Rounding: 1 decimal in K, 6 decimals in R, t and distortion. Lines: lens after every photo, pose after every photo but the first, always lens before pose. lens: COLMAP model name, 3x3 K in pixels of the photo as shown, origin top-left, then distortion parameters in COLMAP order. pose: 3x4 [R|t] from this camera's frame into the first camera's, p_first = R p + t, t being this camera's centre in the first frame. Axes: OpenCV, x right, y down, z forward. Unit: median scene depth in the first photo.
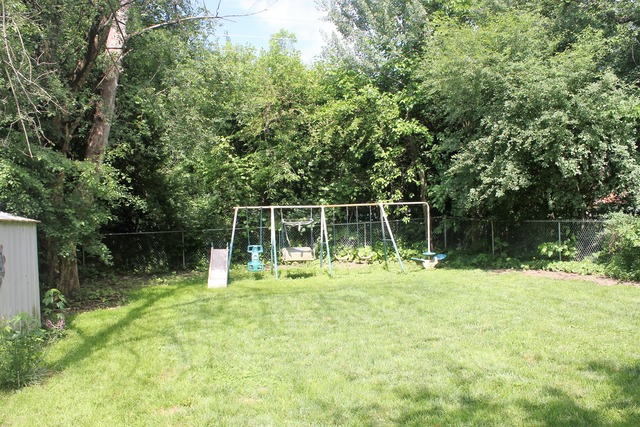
lens RADIAL K [[533.5, 0, 320.0], [0, 533.5, 213.5], [0, 0, 1]] dist [-0.162857, 0.134578]
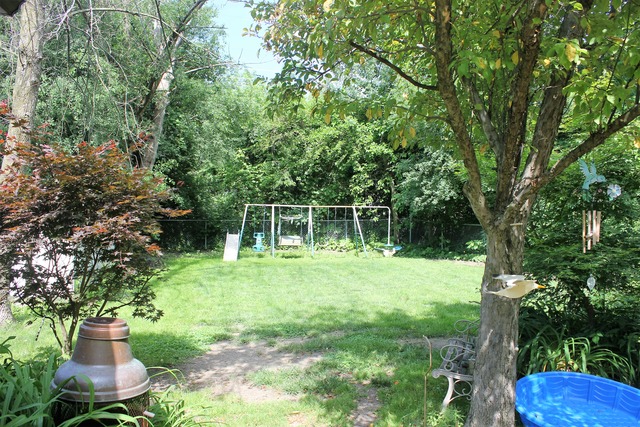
lens RADIAL K [[533.5, 0, 320.0], [0, 533.5, 213.5], [0, 0, 1]] dist [-0.162857, 0.134578]
pose [[0.998467, 0.044301, -0.033178, 0.069865], [-0.044244, 0.999018, 0.002446, 0.000484], [0.033254, -0.000975, 0.999446, -0.324870]]
